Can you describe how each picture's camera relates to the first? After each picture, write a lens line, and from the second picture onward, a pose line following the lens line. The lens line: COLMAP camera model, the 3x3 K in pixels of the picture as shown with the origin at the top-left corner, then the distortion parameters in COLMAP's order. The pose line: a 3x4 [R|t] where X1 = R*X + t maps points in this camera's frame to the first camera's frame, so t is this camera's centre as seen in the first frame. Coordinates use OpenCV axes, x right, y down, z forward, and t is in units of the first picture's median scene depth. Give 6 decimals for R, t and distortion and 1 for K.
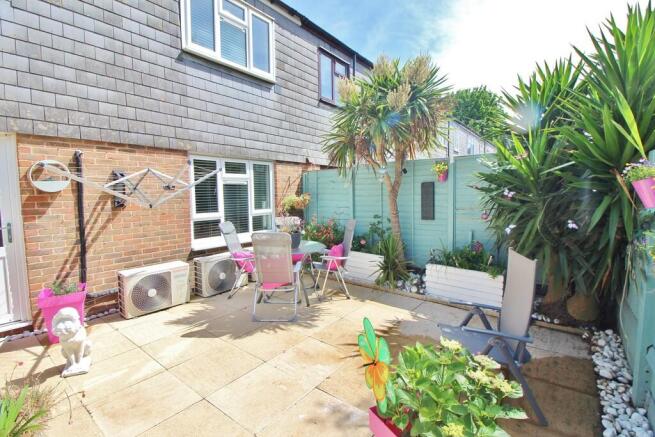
lens RADIAL K [[301.2, 0, 331.4], [0, 301.2, 216.7], [0, 0, 1]] dist [-0.011082, -0.001641]
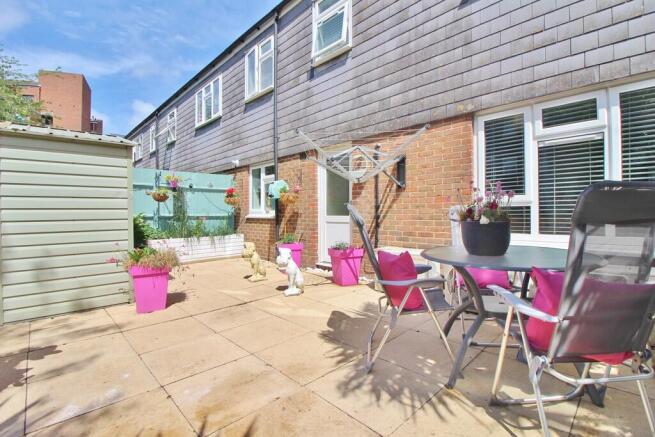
lens RADIAL K [[301.2, 0, 330.7], [0, 301.2, 214.9], [0, 0, 1]] dist [-0.011082, -0.001641]
pose [[-0.136719, 0.012047, -0.990537, 0.398096], [-0.073640, 0.997036, 0.022290, 0.057759], [0.987869, 0.075990, -0.135426, 0.940600]]
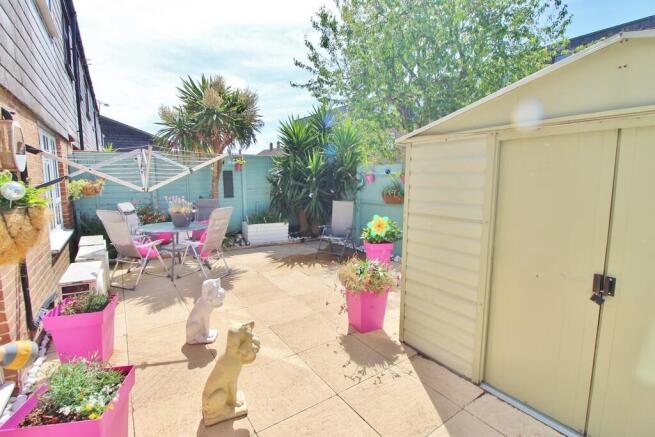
lens RADIAL K [[301.2, 0, 328.9], [0, 301.2, 216.1], [0, 0, 1]] dist [-0.011082, -0.001641]
pose [[0.303106, -0.103919, 0.947274, -1.172806], [0.069476, 0.993801, 0.086793, 0.007608], [-0.950421, 0.039505, 0.308447, 0.155679]]
